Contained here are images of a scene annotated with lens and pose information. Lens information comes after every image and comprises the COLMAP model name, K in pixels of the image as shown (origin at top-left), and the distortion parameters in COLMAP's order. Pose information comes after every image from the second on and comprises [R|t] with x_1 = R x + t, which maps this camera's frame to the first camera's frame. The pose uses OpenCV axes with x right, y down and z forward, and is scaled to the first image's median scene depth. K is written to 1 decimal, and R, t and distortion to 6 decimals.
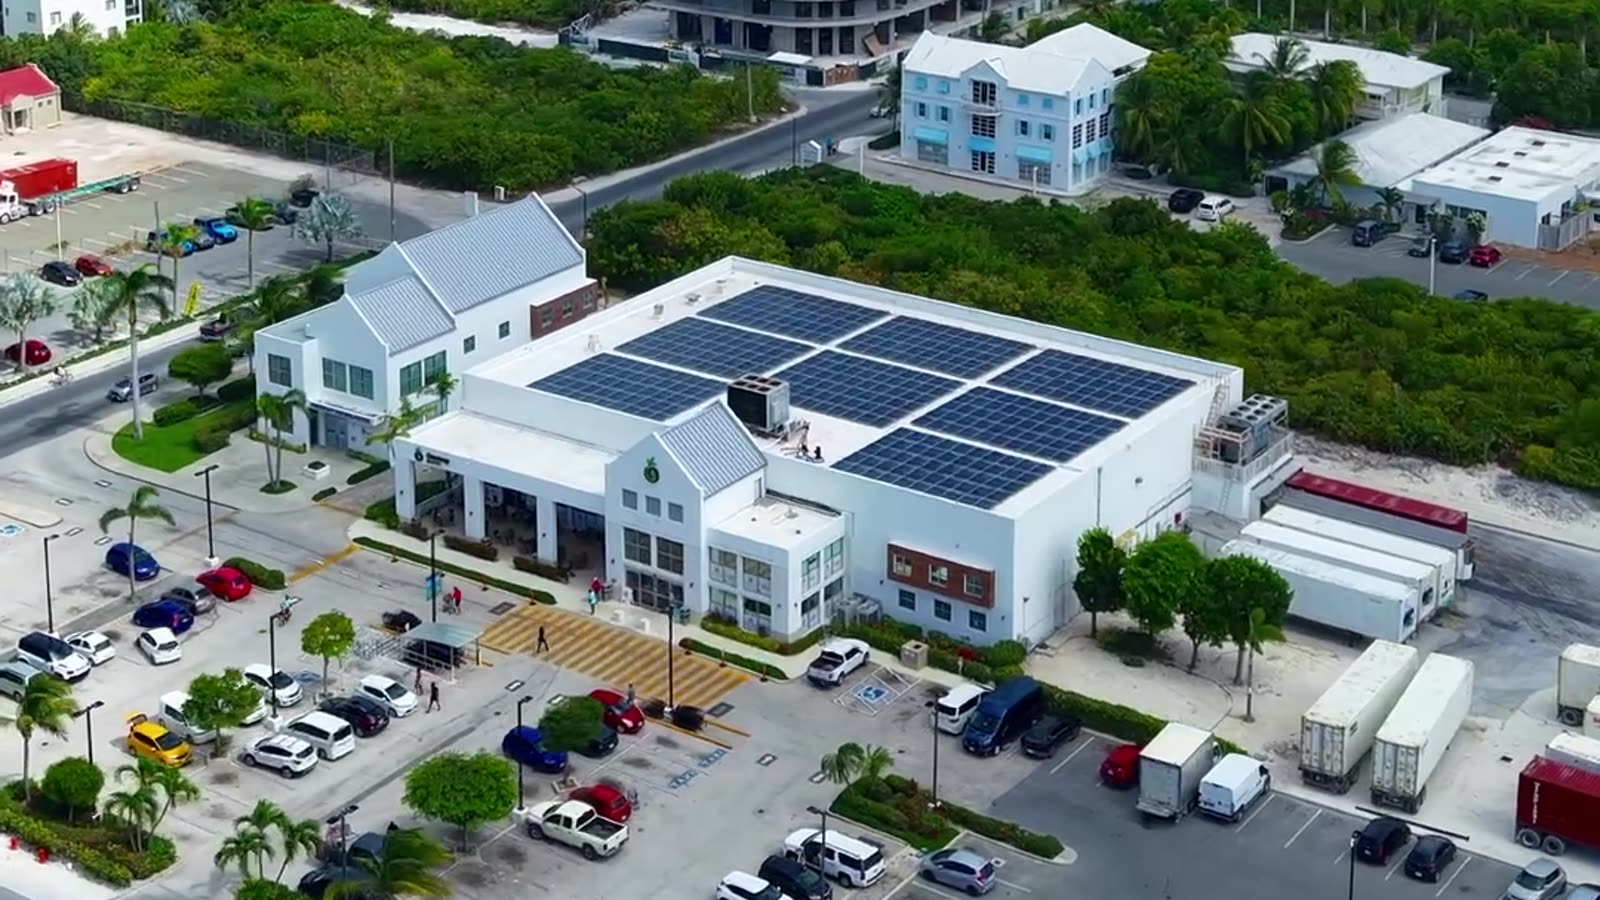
lens RADIAL K [[2629.4, 0, 800.0], [0, 2629.4, 450.0], [0, 0, 1]] dist [0.001288, -0.069556]
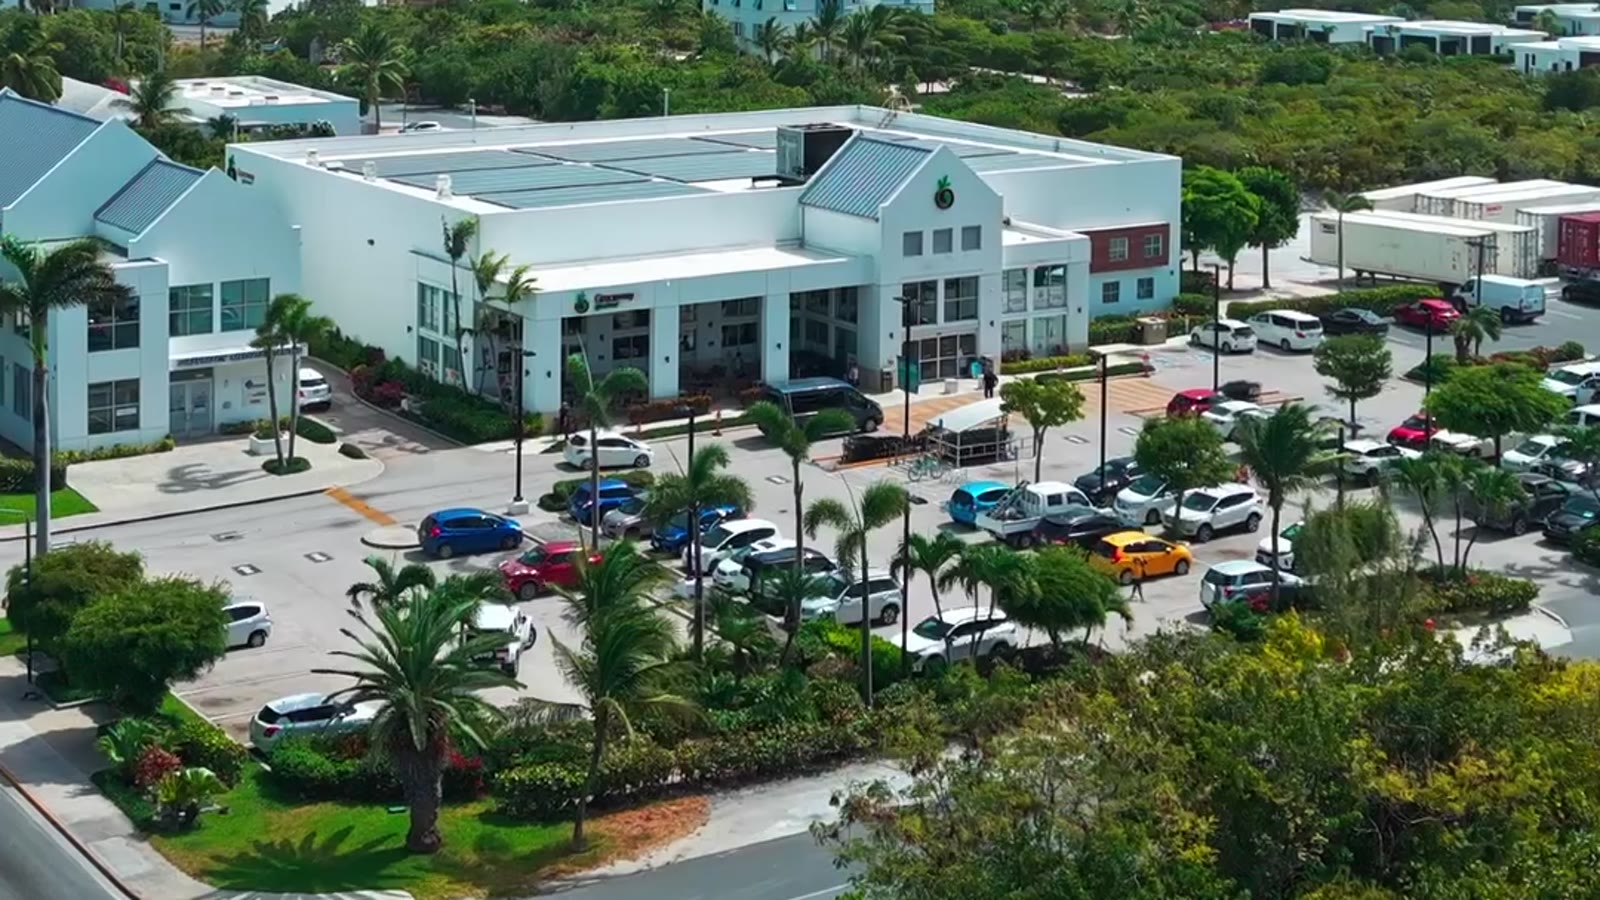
lens RADIAL K [[2560.5, 0, 800.0], [0, 2560.5, 450.0], [0, 0, 1]] dist [0.027259, 0.033176]
pose [[0.374288, -0.215772, 0.901860, -0.802047], [0.336803, 0.937768, 0.084584, -0.000014], [-0.863986, 0.272090, 0.423668, 0.721721]]
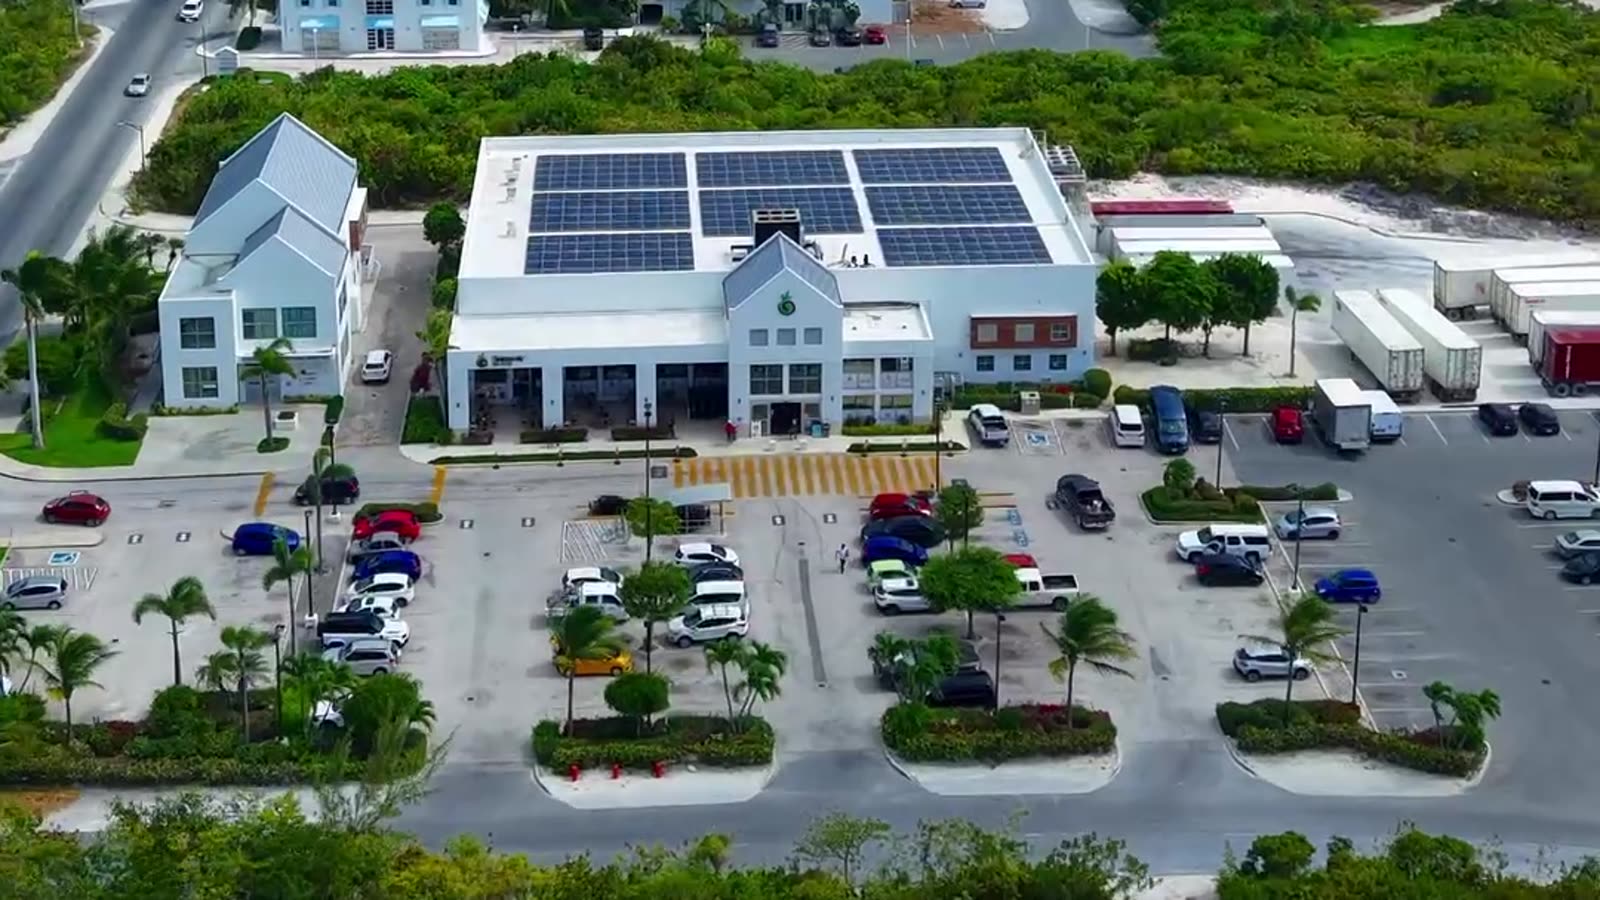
lens RADIAL K [[2560.5, 0, 800.0], [0, 2560.5, 450.0], [0, 0, 1]] dist [0.027259, 0.033176]
pose [[0.790392, -0.260315, 0.554542, -0.649278], [0.233054, 0.964933, 0.120791, -0.059913], [-0.566540, 0.033766, 0.823342, 0.131016]]
